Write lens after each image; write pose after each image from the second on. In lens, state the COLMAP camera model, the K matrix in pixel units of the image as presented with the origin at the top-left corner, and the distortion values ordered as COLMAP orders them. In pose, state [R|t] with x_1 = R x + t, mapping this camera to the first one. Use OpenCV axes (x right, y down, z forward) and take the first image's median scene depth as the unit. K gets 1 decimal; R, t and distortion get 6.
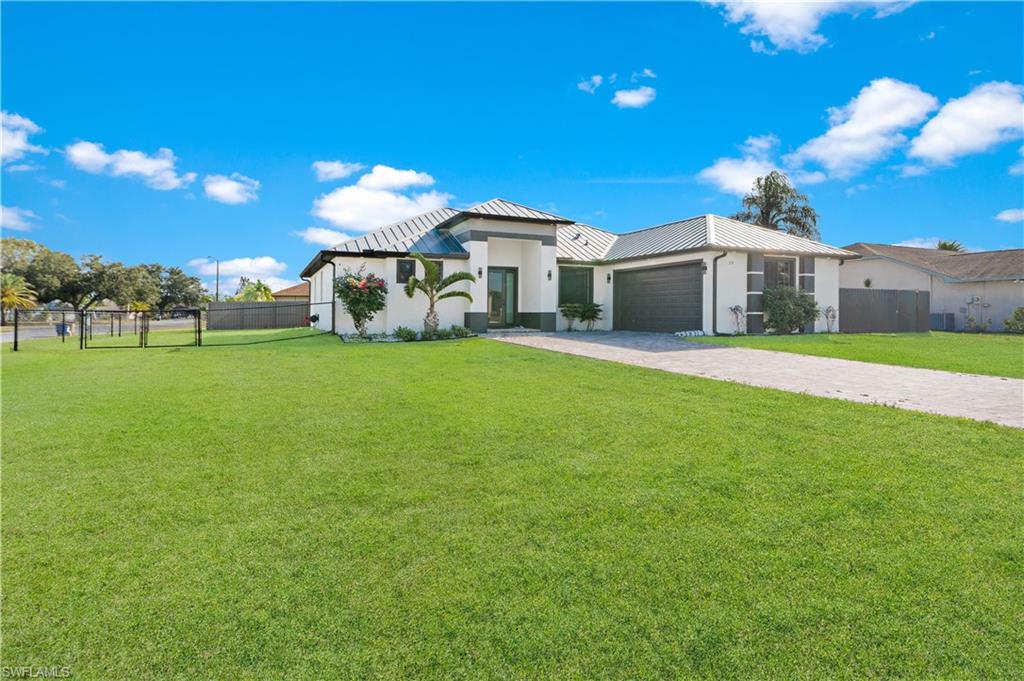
lens RADIAL K [[539.9, 0, 512.6], [0, 539.9, 320.7], [0, 0, 1]] dist [-0.019825, -0.000235]
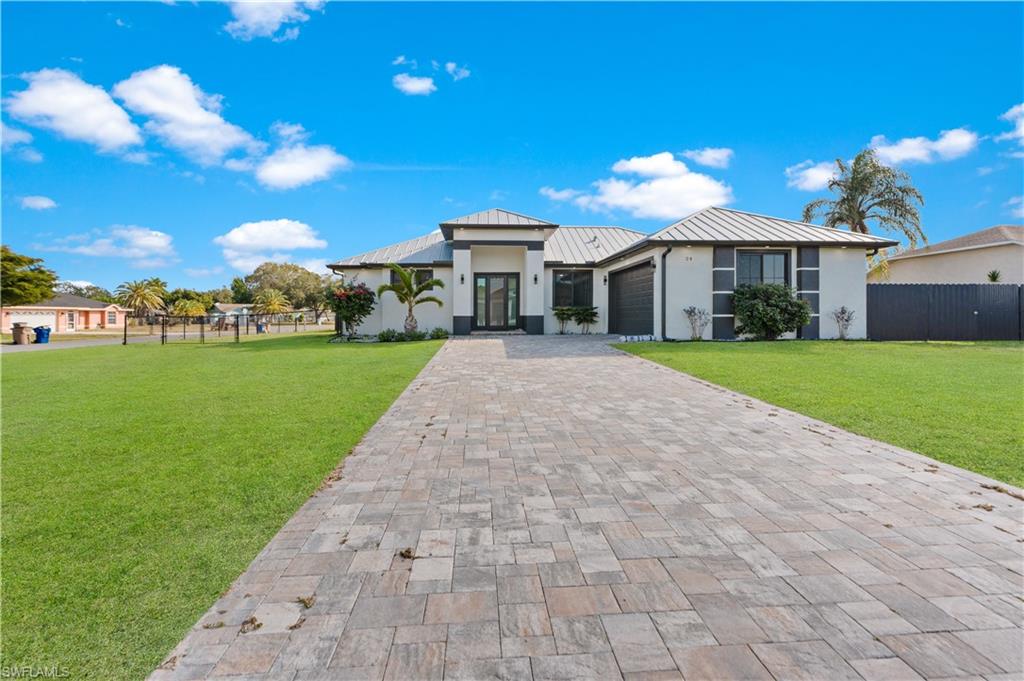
lens RADIAL K [[477.8, 0, 513.5], [0, 477.8, 324.4], [0, 0, 1]] dist [-0.004031, -0.000162]
pose [[0.933088, 0.003106, -0.359636, 0.376861], [-0.001923, 0.999992, 0.003646, -0.002480], [0.359644, -0.002711, 0.933086, 0.149832]]
